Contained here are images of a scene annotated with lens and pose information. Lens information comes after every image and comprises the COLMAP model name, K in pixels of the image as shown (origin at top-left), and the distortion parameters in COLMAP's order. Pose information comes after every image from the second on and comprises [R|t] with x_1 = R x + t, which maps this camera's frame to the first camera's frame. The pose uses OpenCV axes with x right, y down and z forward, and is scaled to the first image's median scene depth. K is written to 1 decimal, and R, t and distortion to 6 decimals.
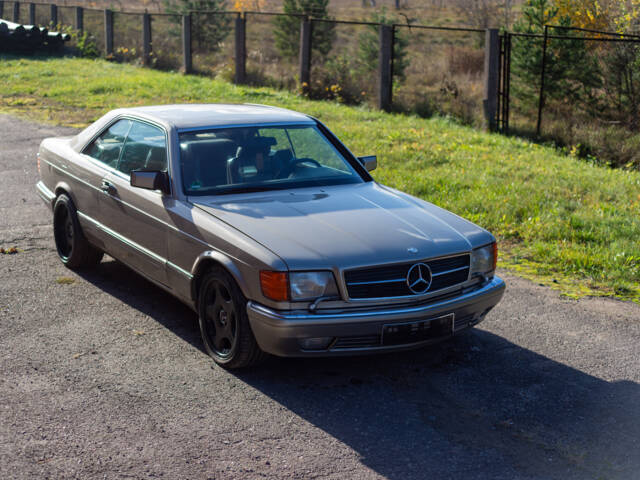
lens RADIAL K [[1152.9, 0, 321.3], [0, 1152.9, 215.8], [0, 0, 1]] dist [0.000458, 0.094074]
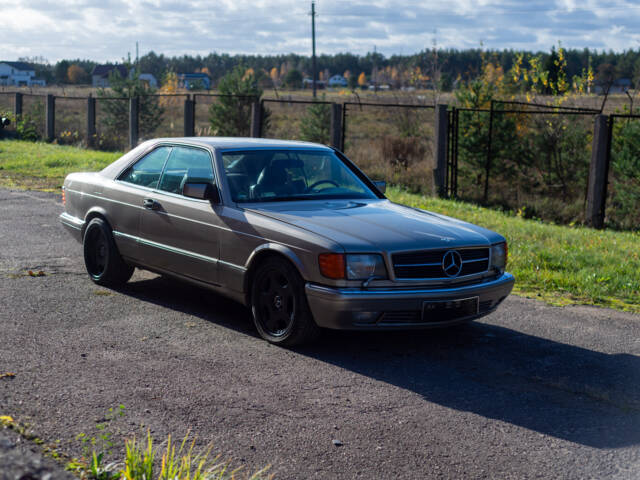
lens RADIAL K [[1179.1, 0, 320.0], [0, 1179.1, 240.0], [0, 0, 1]] dist [0.045725, -0.074328]
pose [[0.994700, 0.007891, 0.102520, -0.139543], [0.001012, 0.996251, -0.086503, 0.108935], [-0.102818, 0.086149, 0.990963, -0.143149]]
